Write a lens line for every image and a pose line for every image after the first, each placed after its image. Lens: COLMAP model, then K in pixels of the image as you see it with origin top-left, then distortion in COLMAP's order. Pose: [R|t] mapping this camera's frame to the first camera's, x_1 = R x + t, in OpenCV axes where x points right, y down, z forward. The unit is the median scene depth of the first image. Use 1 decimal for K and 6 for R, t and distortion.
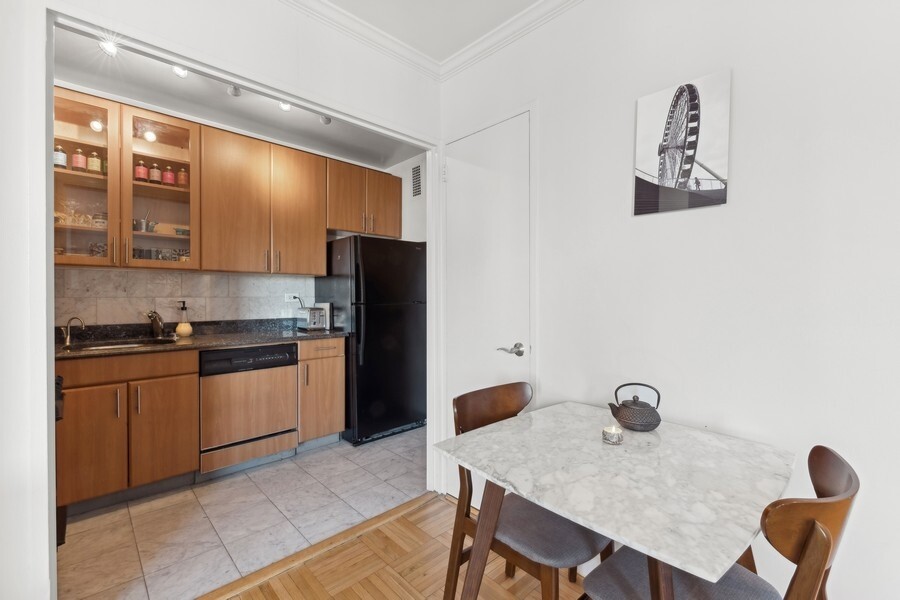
lens RADIAL K [[395.1, 0, 461.1], [0, 395.1, 297.5], [0, 0, 1]] dist [0.004550, -0.000137]
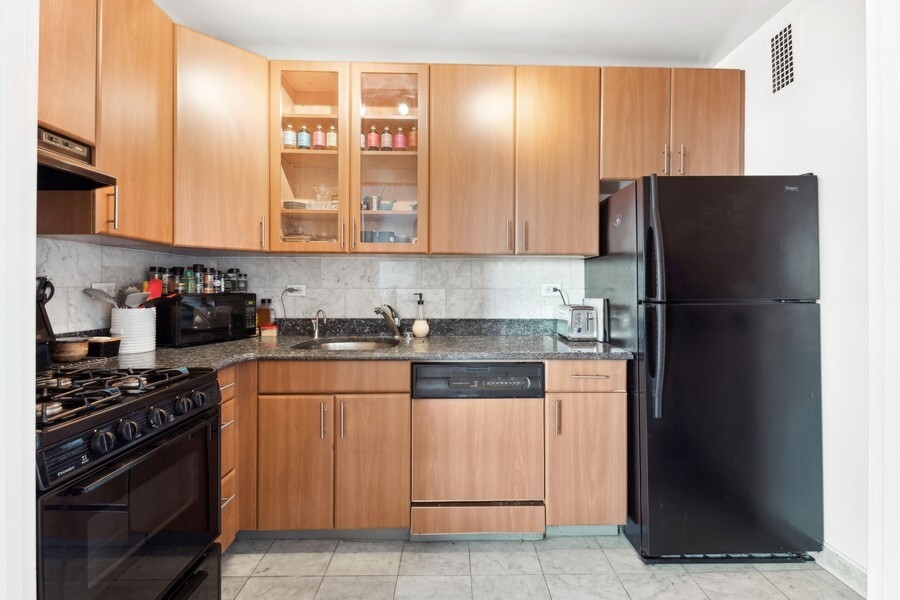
lens RADIAL K [[395.4, 0, 453.4], [0, 395.4, 286.7], [0, 0, 1]] dist [0.008935, -0.000113]
pose [[0.732404, 0.000868, -0.680869, -0.092283], [-0.005425, 0.999975, -0.004561, -0.001108], [0.680848, 0.007034, 0.732391, 0.429718]]
